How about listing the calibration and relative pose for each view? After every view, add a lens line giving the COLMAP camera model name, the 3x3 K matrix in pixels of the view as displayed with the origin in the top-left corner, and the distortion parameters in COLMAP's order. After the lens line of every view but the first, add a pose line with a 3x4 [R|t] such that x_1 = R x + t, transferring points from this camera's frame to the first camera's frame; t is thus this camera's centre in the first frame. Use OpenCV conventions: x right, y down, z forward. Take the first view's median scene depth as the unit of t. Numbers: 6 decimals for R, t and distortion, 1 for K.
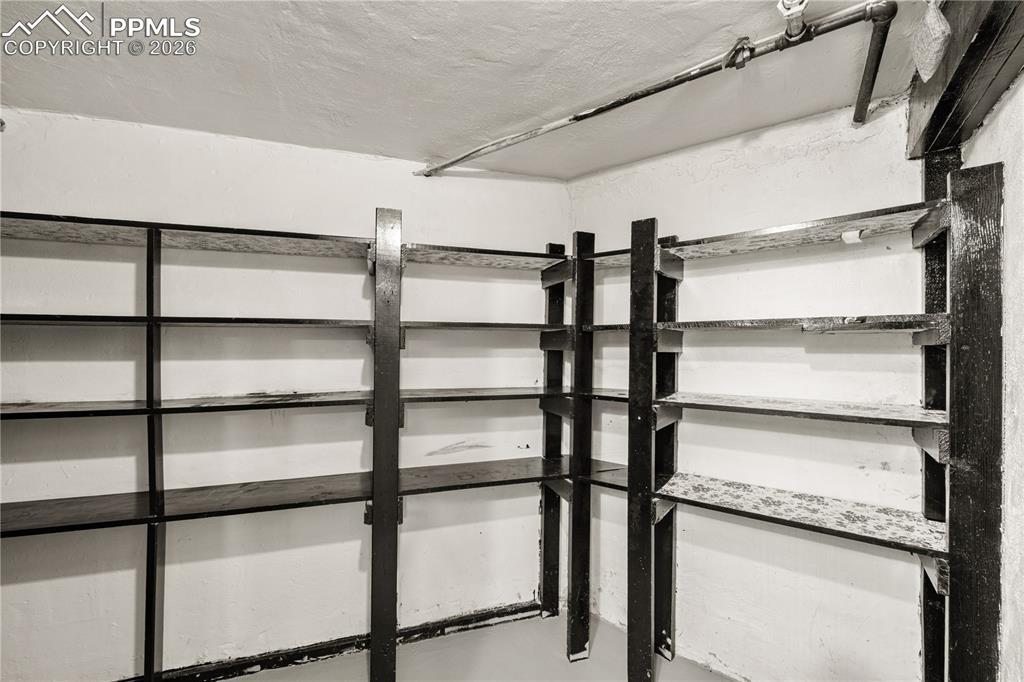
lens RADIAL K [[409.6, 0, 510.1], [0, 409.6, 341.0], [0, 0, 1]] dist [0.002099, 0.000754]
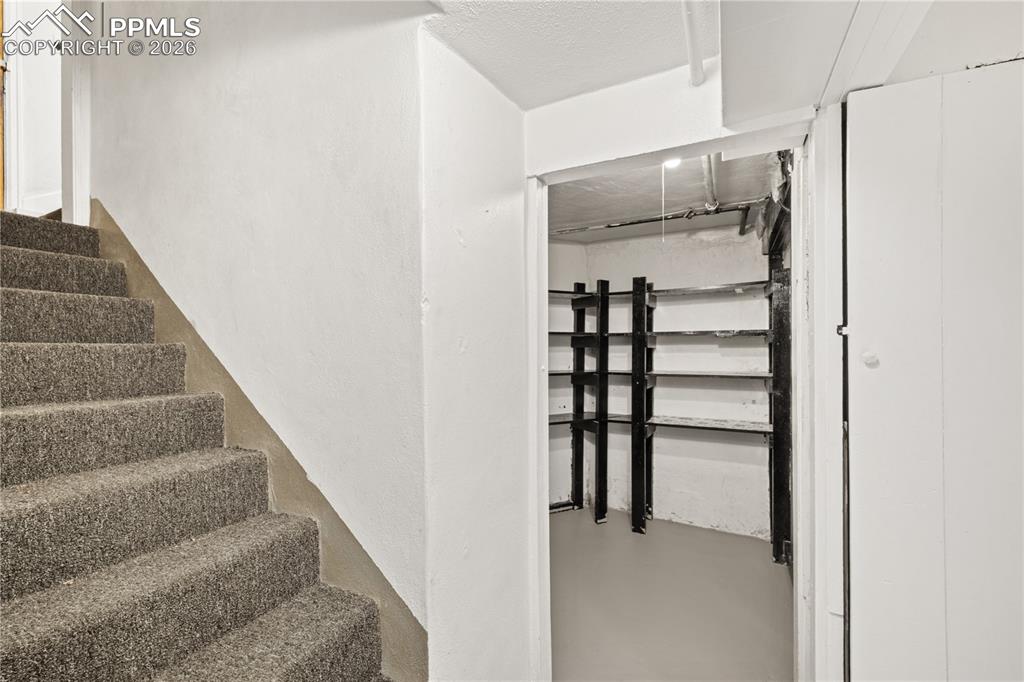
lens RADIAL K [[409.6, 0, 514.0], [0, 409.6, 342.5], [0, 0, 1]] dist [0.002099, 0.000754]
pose [[0.988894, 0.000544, 0.148621, -0.477632], [0.000696, 0.999965, -0.008288, 0.016847], [-0.148620, 0.008299, 0.988859, -0.703780]]
